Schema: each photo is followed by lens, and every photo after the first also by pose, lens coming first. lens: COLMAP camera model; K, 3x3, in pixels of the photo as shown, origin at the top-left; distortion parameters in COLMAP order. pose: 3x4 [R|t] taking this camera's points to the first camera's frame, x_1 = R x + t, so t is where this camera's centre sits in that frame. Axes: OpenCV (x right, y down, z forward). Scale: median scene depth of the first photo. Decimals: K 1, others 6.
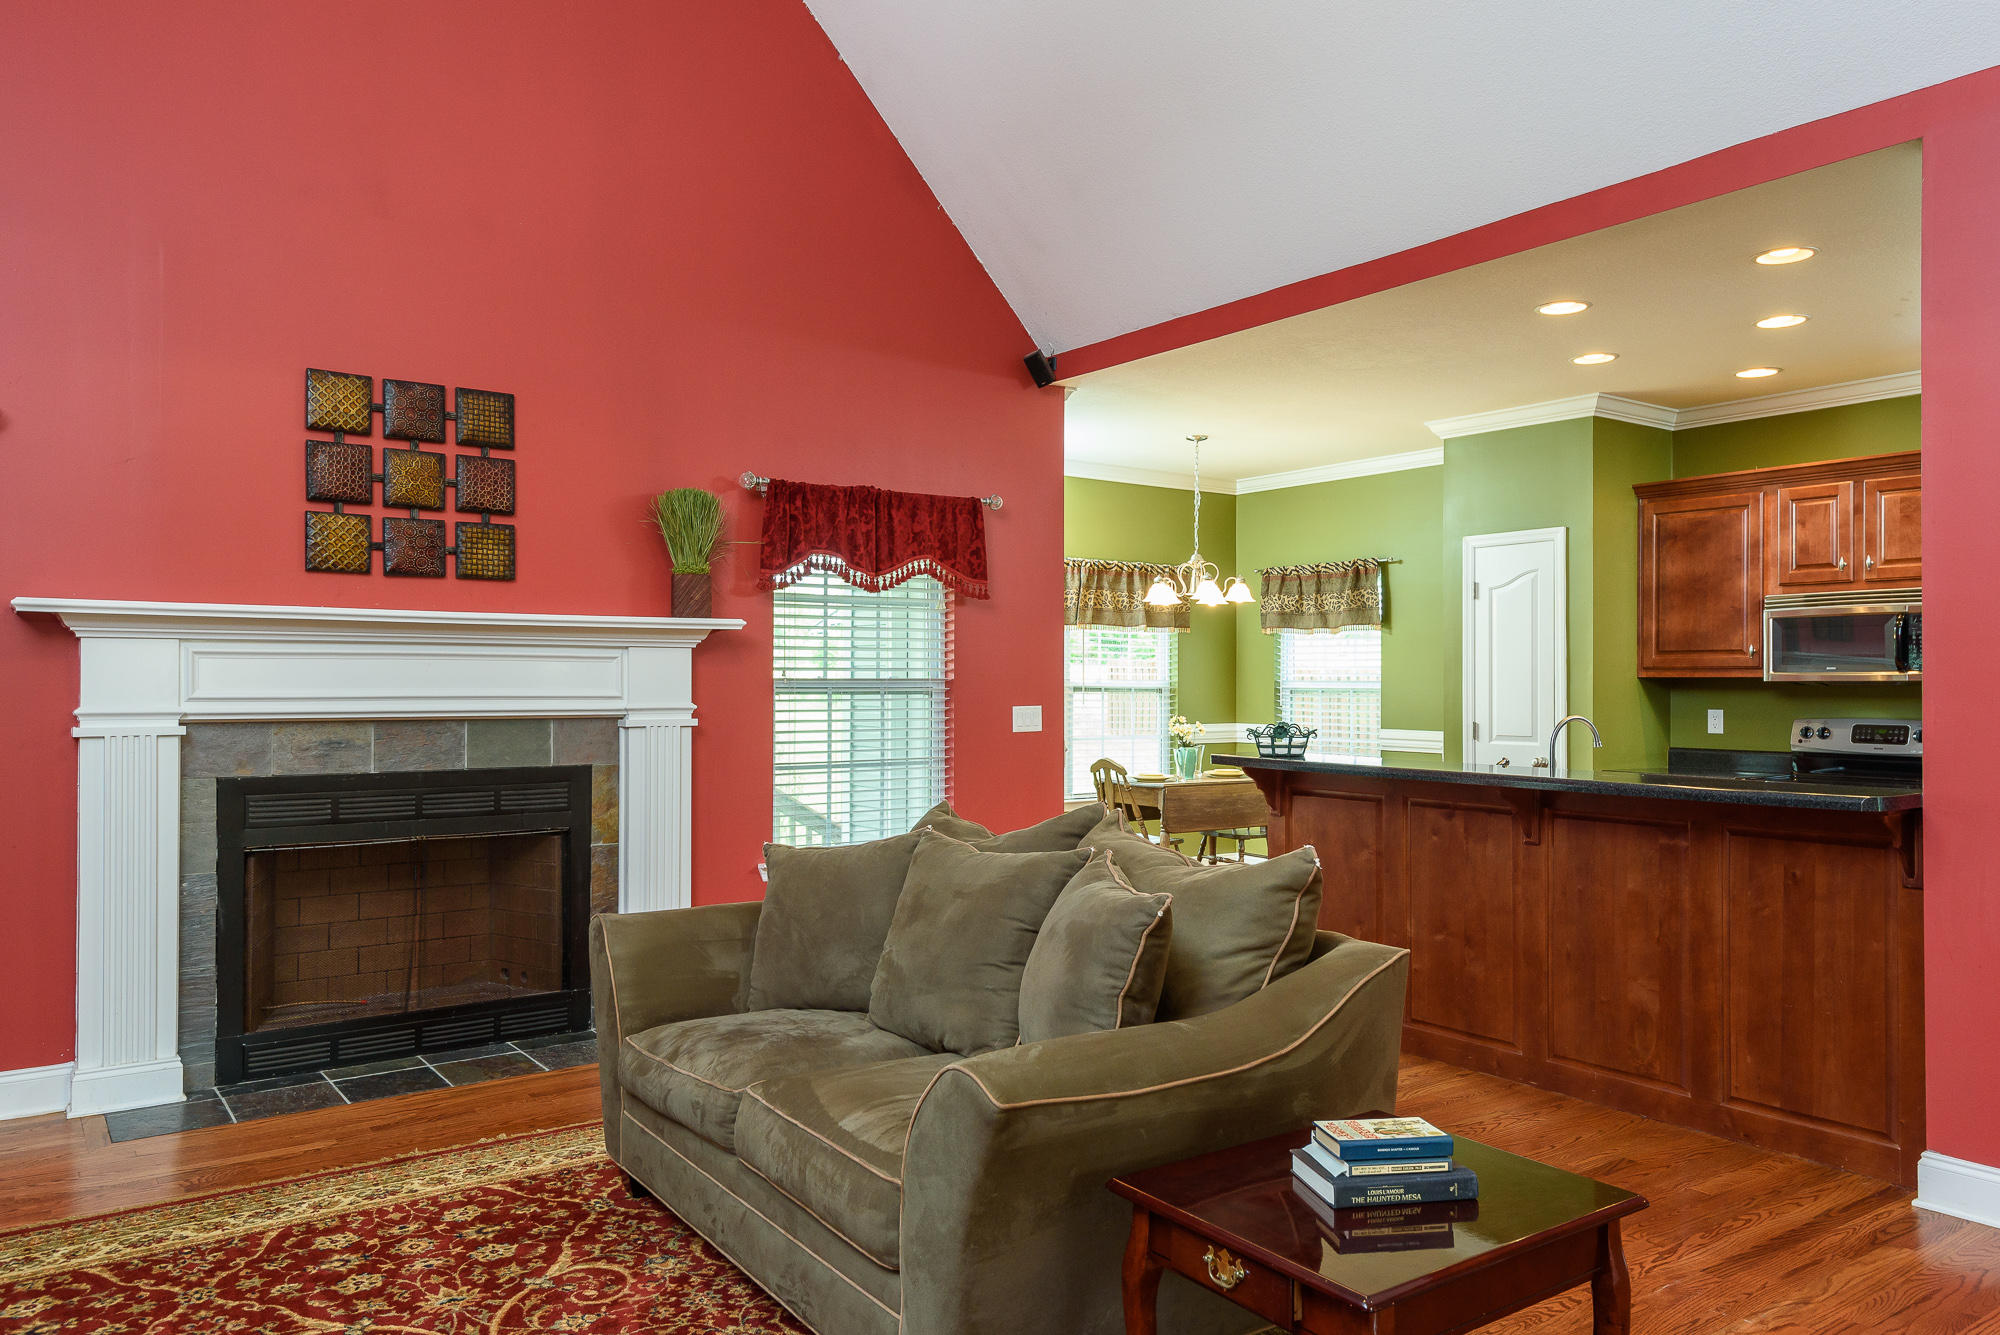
lens RADIAL K [[1375.1, 0, 995.2], [0, 1375.1, 672.4], [0, 0, 1]] dist [0.040138, -0.012865]
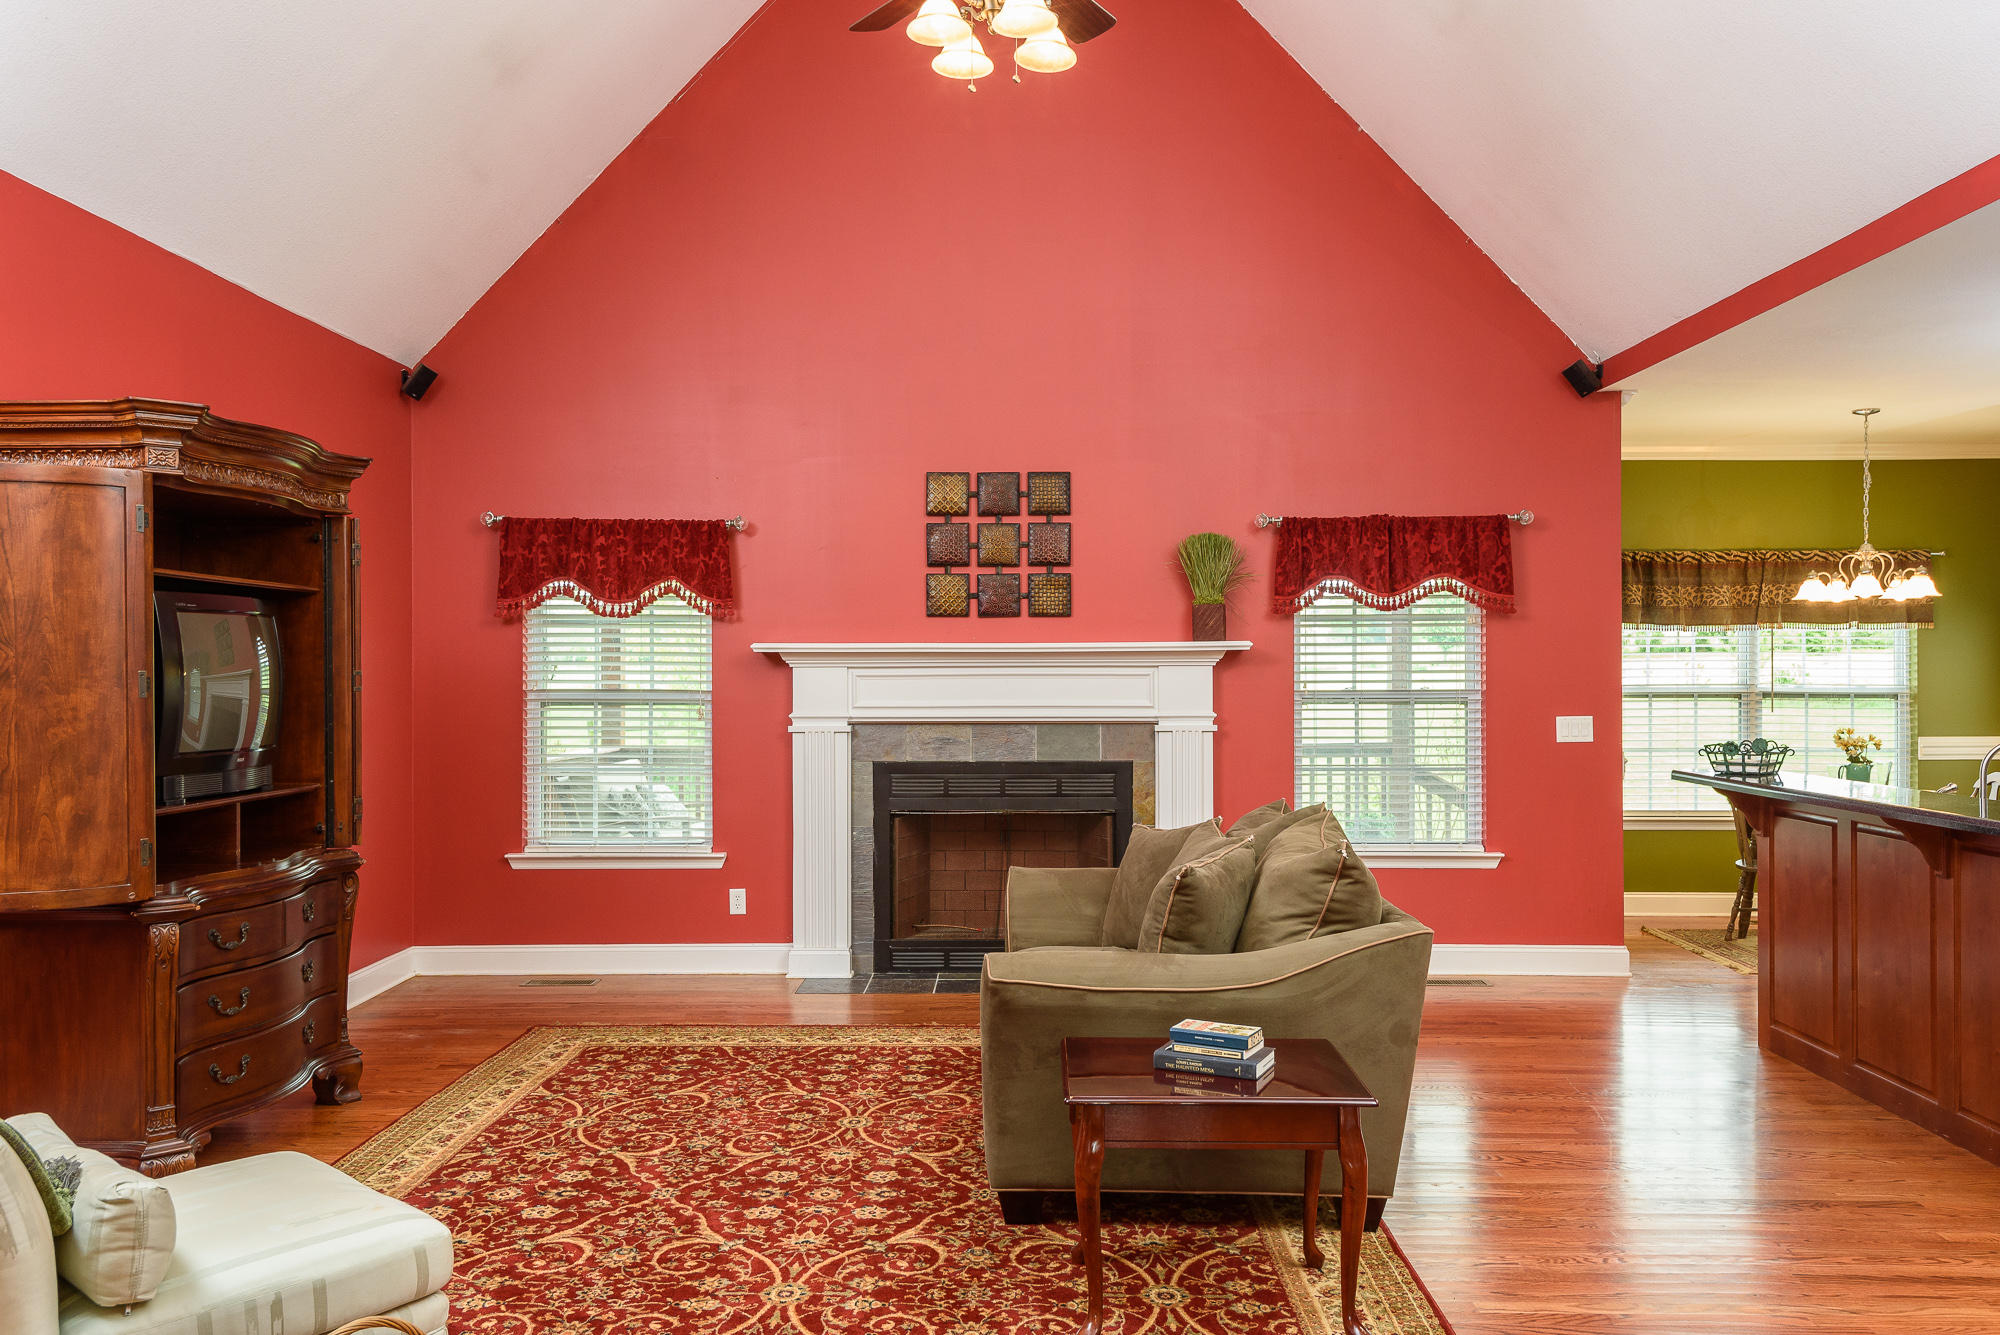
lens RADIAL K [[1455.0, 0, 984.7], [0, 1455.0, 668.5], [0, 0, 1]] dist [0.041426, -0.006663]
pose [[0.808581, -0.007550, -0.588336, 0.389984], [0.009789, 0.999952, 0.000622, -0.019173], [0.588303, -0.006262, 0.808617, -0.147565]]
